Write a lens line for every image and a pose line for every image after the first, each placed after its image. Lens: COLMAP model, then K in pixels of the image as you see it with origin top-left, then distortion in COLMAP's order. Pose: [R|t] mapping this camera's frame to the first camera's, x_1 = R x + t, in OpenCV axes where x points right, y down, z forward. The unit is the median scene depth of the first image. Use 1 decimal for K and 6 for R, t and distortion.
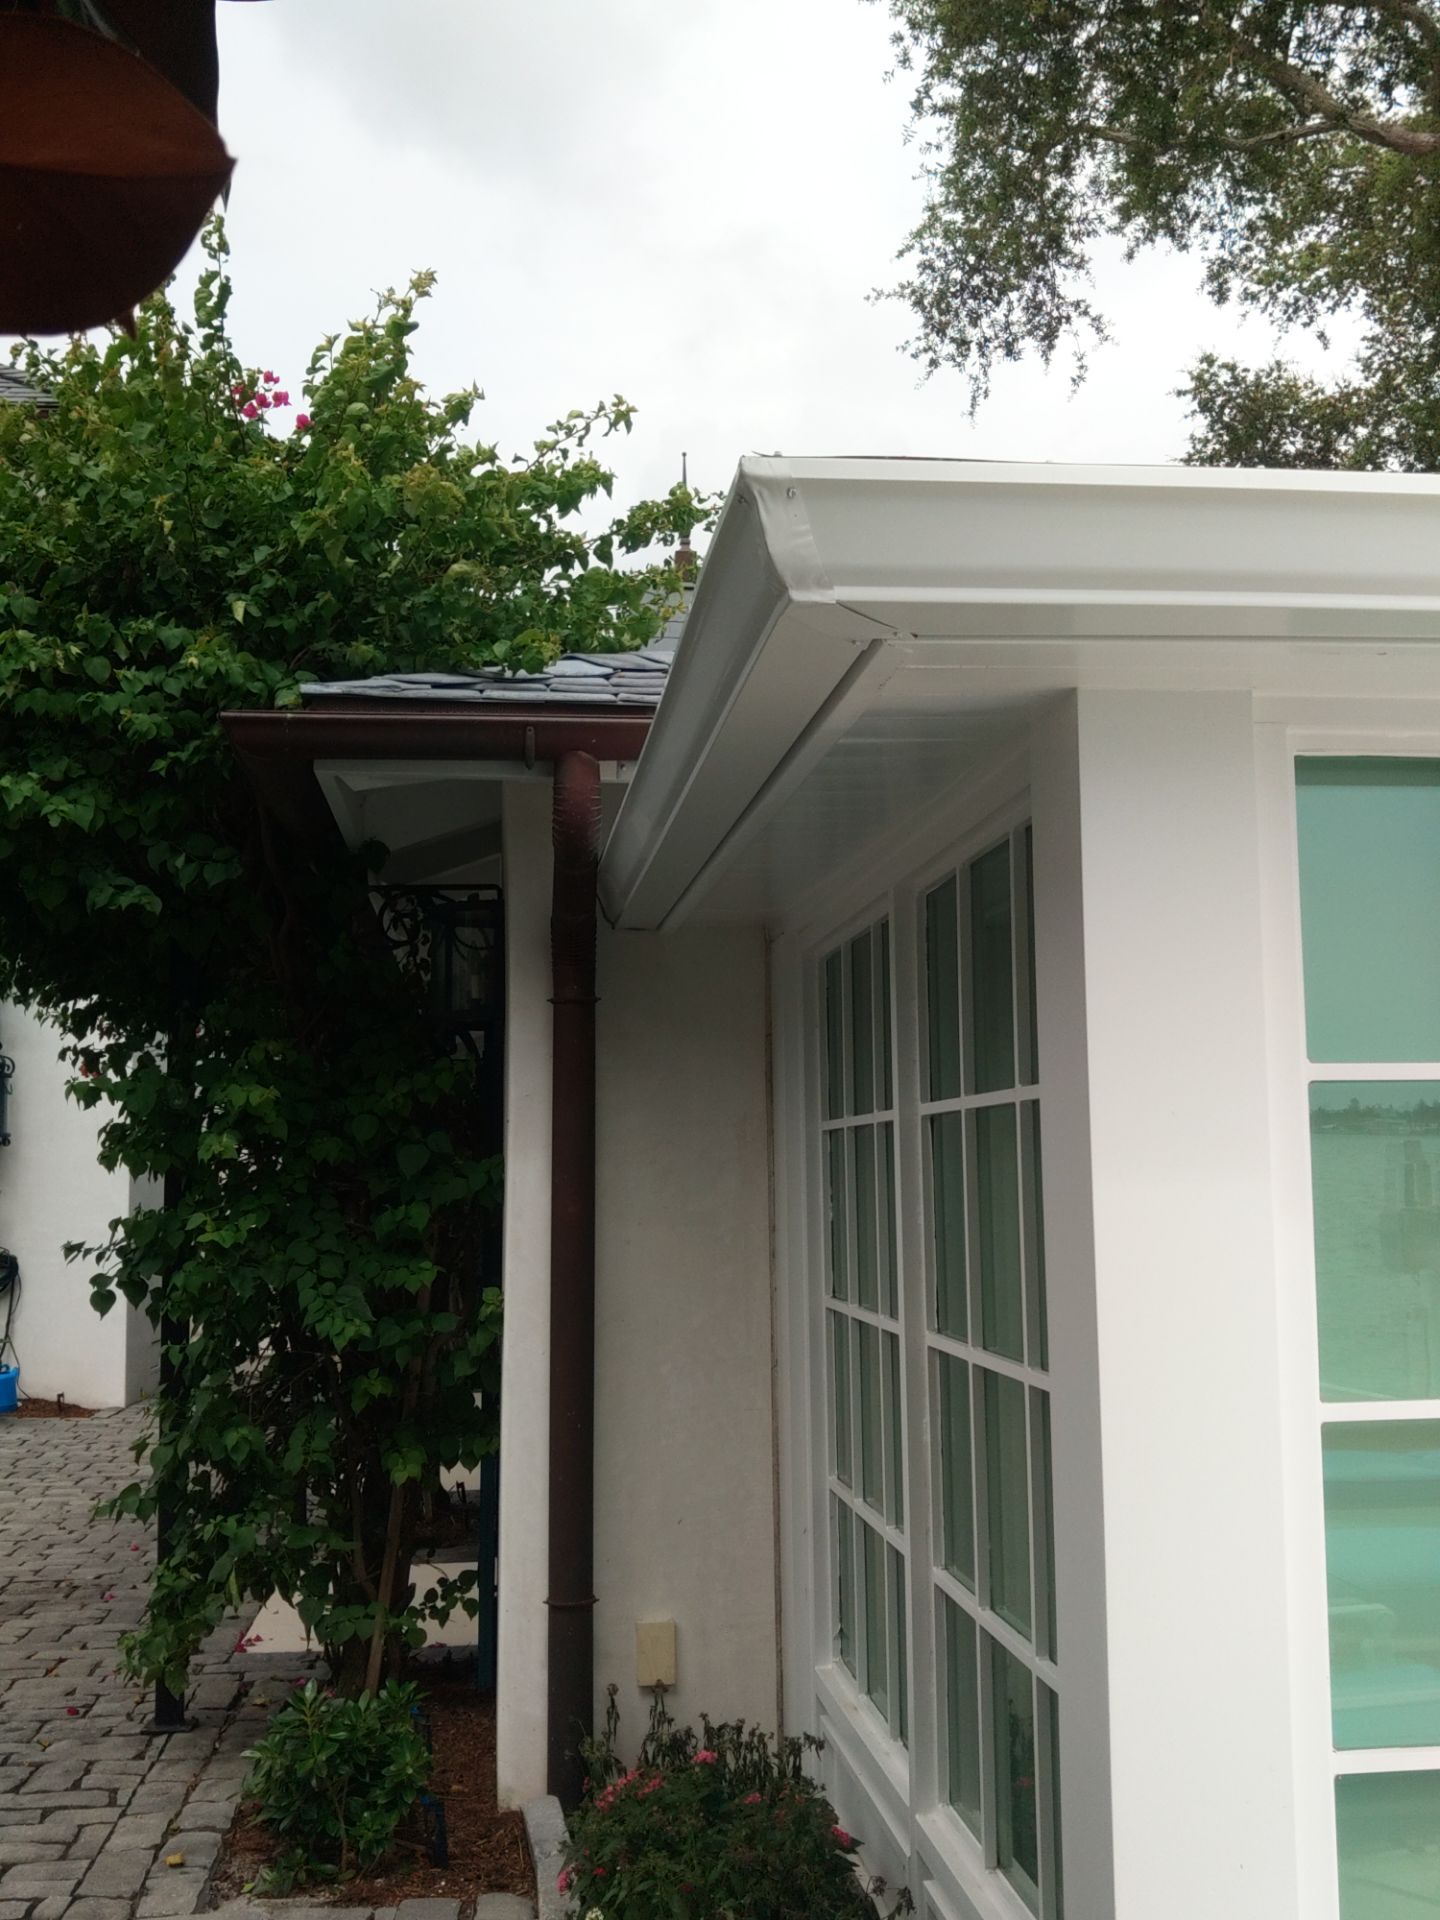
lens RADIAL K [[2037.0, 0, 761.3], [0, 2037.0, 989.5], [0, 0, 1]] dist [0.092281, -0.307001]
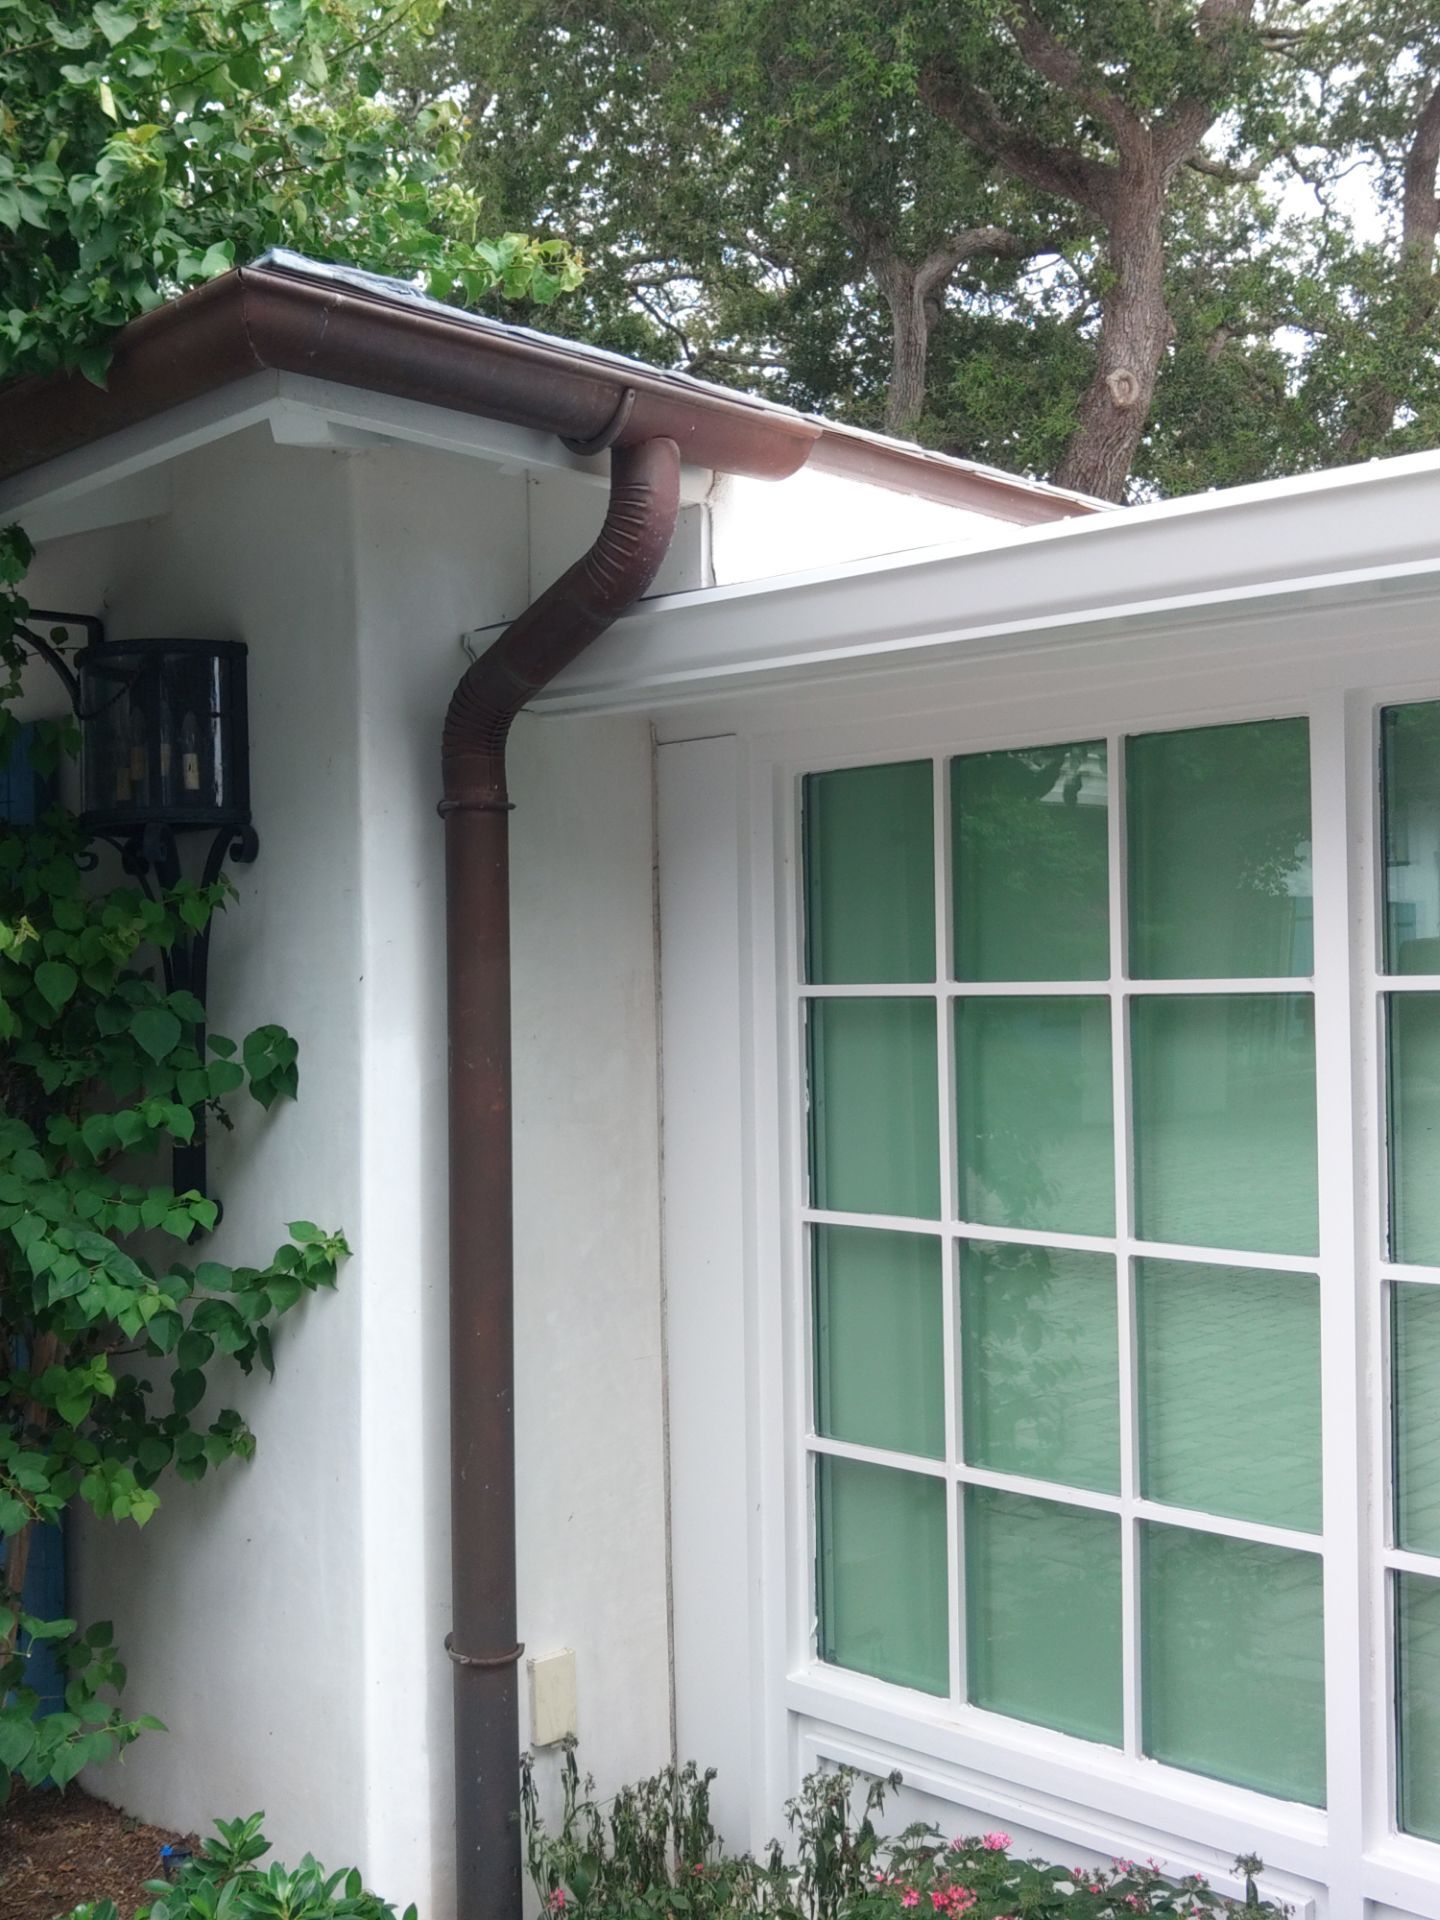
lens RADIAL K [[2037.0, 0, 761.3], [0, 2037.0, 989.5], [0, 0, 1]] dist [0.092281, -0.307001]
pose [[0.762515, 0.006444, 0.646939, -0.458599], [-0.059482, 0.996413, 0.060184, 0.019760], [-0.644230, -0.084372, 0.760163, 0.399360]]
